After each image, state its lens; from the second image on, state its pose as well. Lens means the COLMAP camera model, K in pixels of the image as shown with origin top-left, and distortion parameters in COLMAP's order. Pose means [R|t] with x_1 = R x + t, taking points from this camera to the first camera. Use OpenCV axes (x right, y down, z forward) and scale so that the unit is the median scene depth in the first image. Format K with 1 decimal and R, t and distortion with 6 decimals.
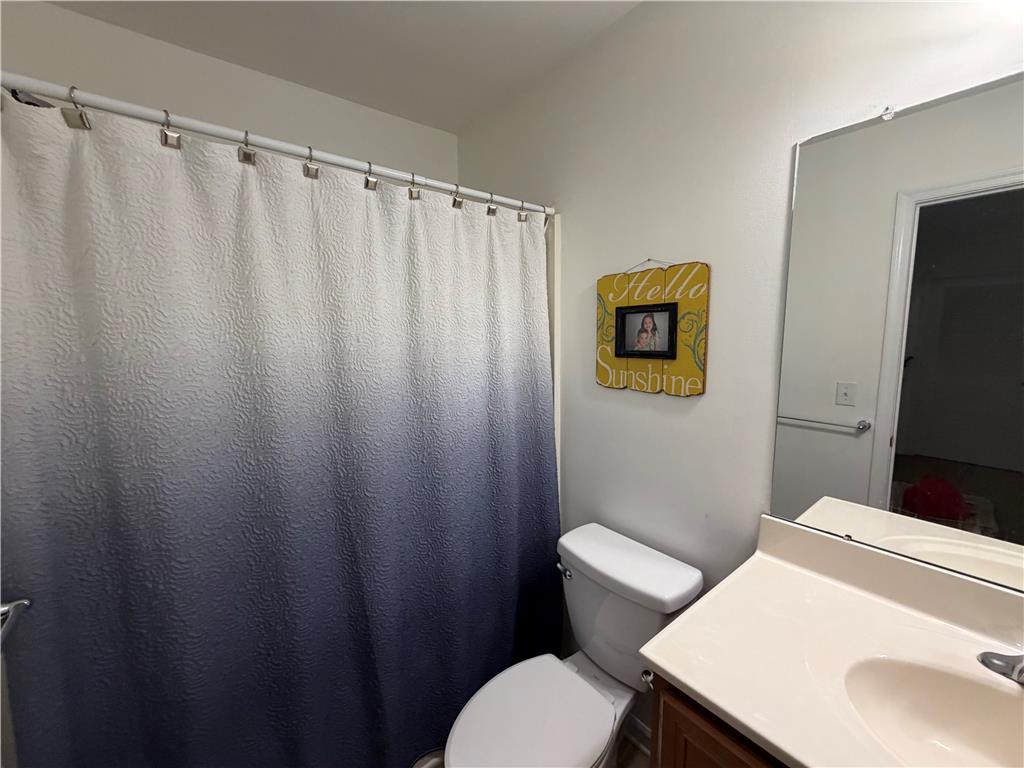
lens RADIAL K [[410.4, 0, 512.0], [0, 410.4, 384.0], [0, 0, 1]] dist [-0.001340, 0.000505]
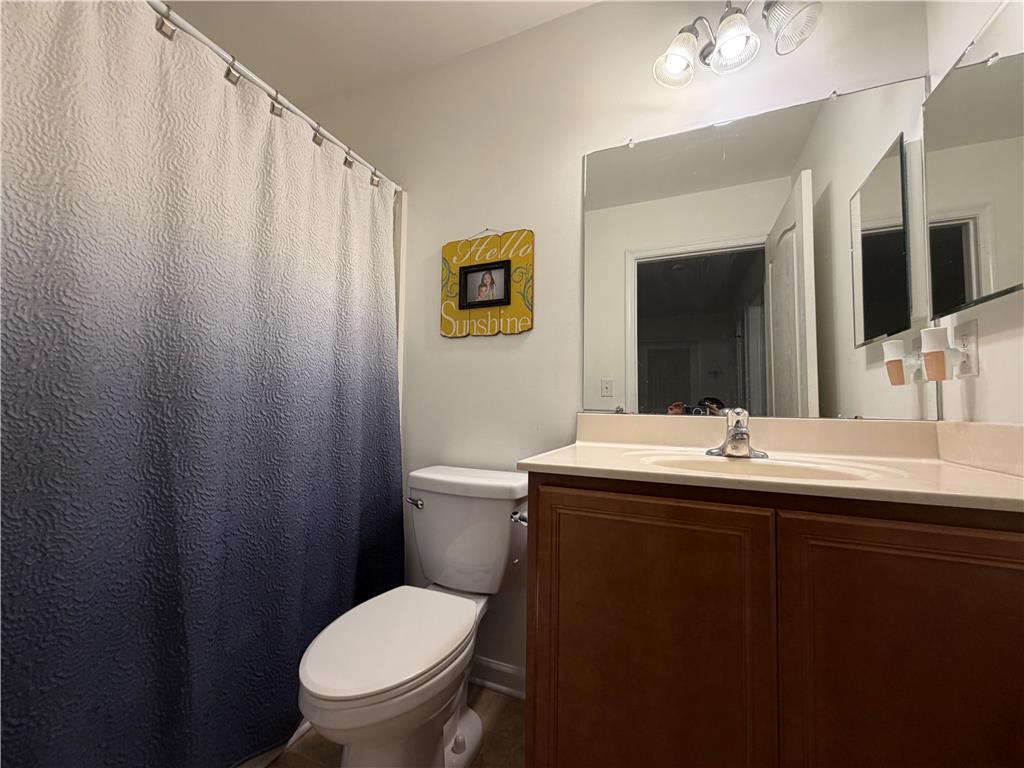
lens RADIAL K [[405.4, 0, 512.0], [0, 405.4, 384.0], [0, 0, 1]] dist [0.000280, 0.000462]
pose [[0.881278, 0.046242, 0.470330, -0.150984], [0.035758, 0.985824, -0.163926, 0.352087], [-0.471243, 0.161282, 0.867132, -0.026283]]
